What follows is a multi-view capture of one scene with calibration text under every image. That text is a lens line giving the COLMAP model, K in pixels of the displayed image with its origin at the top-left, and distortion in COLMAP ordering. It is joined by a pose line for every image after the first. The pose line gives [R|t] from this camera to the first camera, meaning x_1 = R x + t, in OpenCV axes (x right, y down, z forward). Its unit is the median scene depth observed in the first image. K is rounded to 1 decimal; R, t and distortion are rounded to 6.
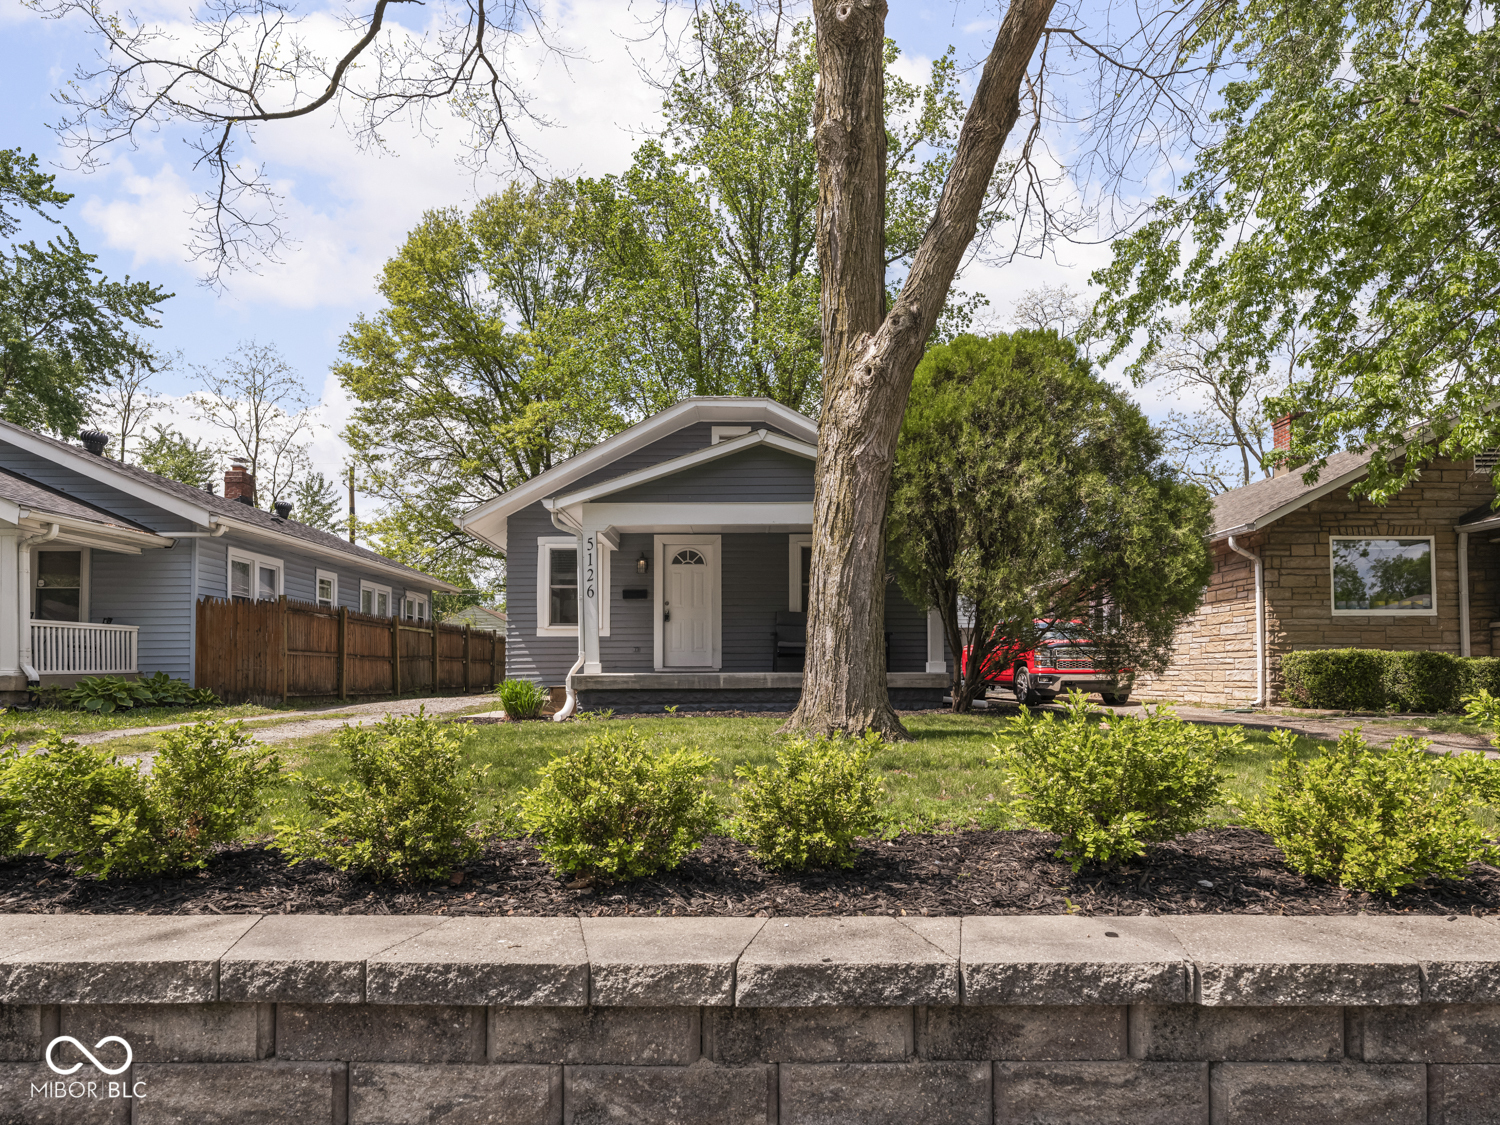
lens RADIAL K [[787.7, 0, 792.8], [0, 787.7, 590.9], [0, 0, 1]] dist [0.006112, -0.001310]
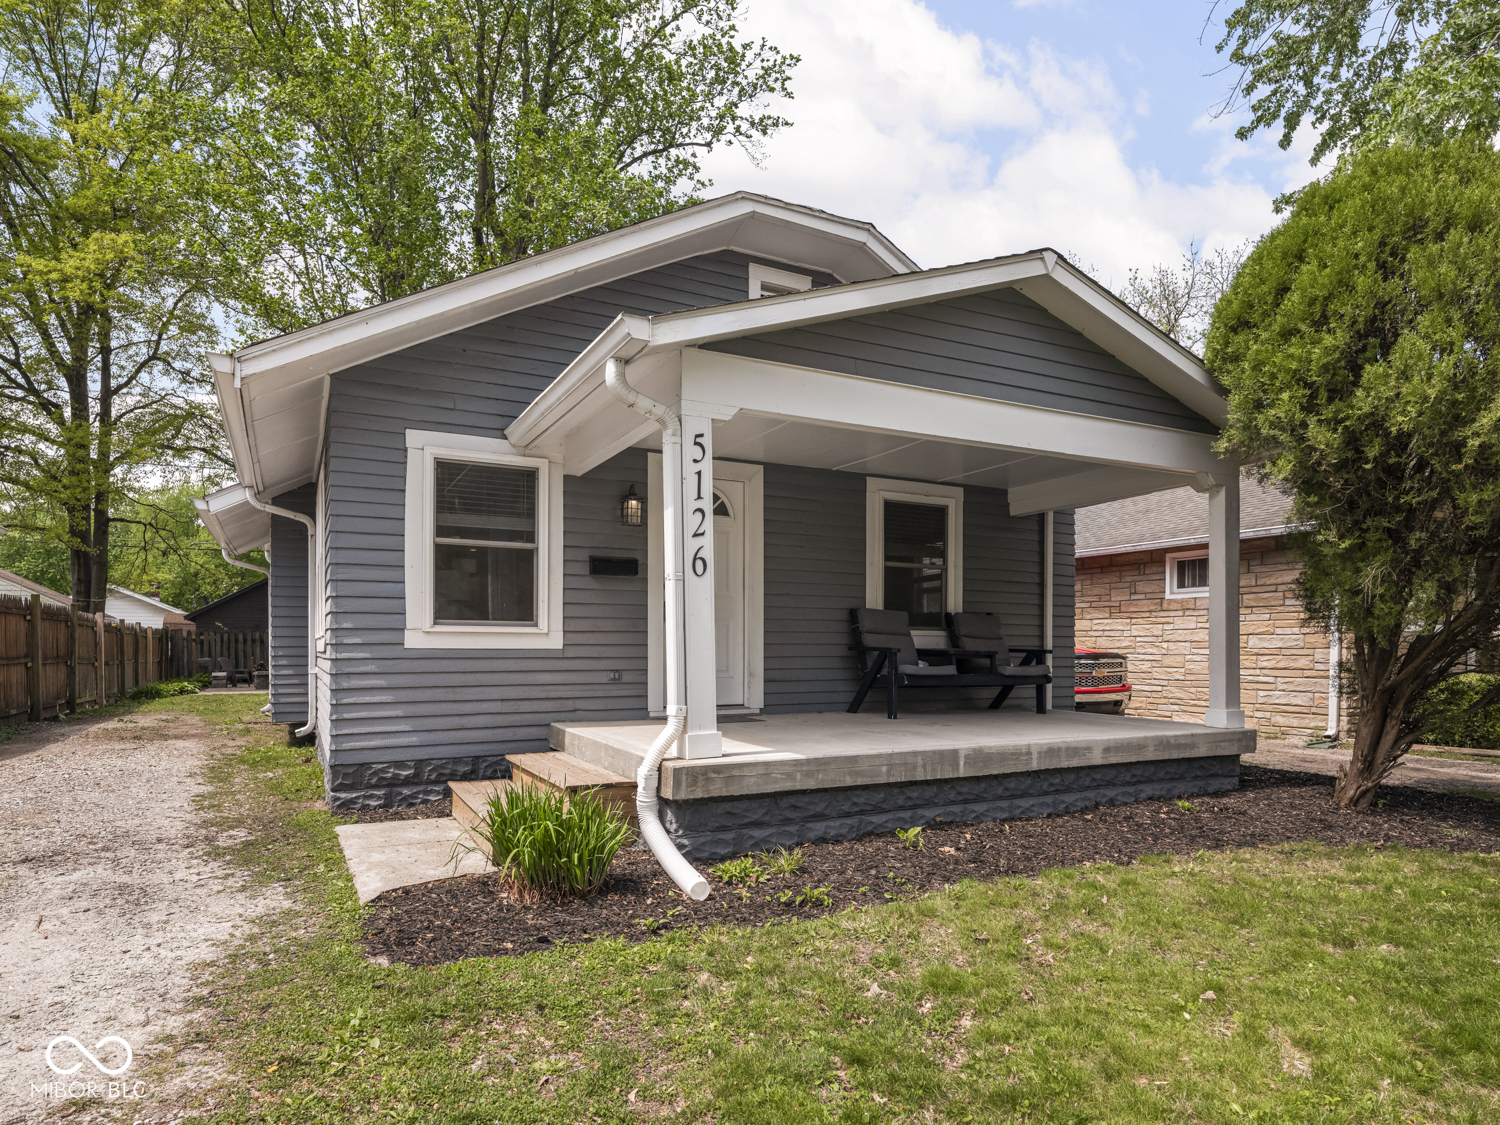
lens RADIAL K [[784.7, 0, 703.1], [0, 784.7, 613.5], [0, 0, 1]] dist [0.007975, 0.001050]
pose [[0.912933, 0.025579, 0.407307, -0.152186], [-0.051964, 0.997196, 0.053848, 0.002096], [-0.404788, -0.070325, 0.911702, 0.220238]]
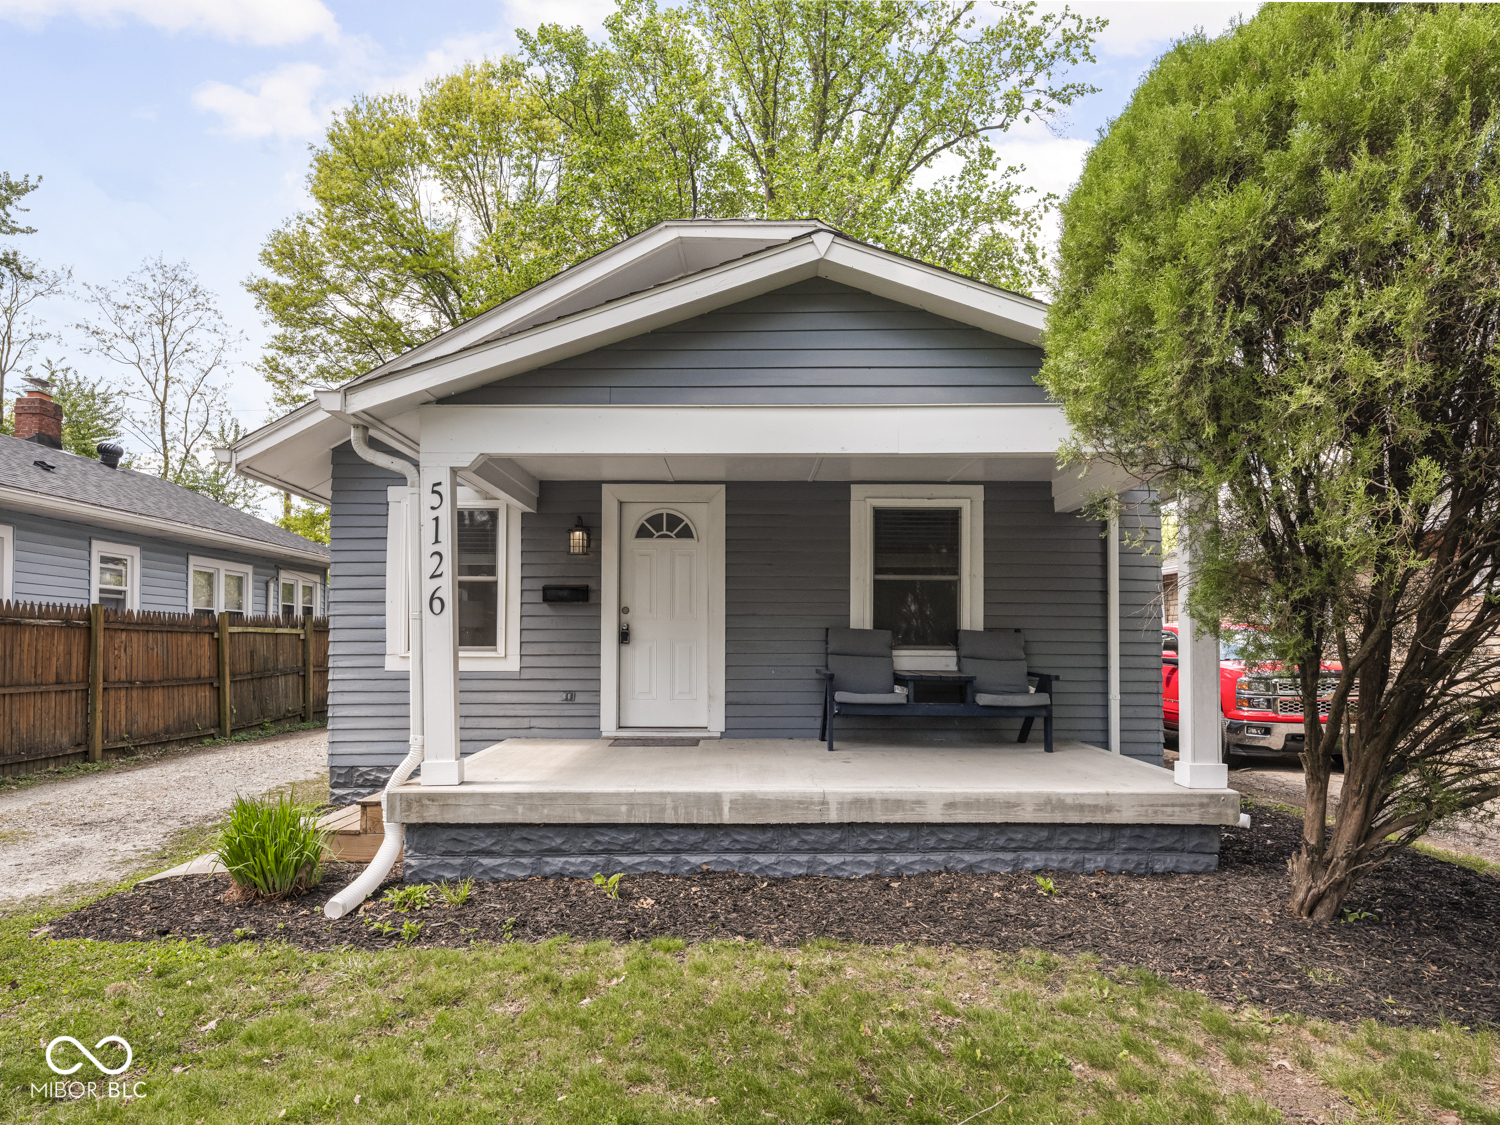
lens RADIAL K [[787.7, 0, 792.8], [0, 787.7, 590.9], [0, 0, 1]] dist [0.006112, -0.001310]
pose [[0.999970, 0.006748, -0.003698, -0.018161], [-0.006590, 0.999133, 0.041108, -0.008892], [0.003972, -0.041082, 0.999148, 0.196212]]
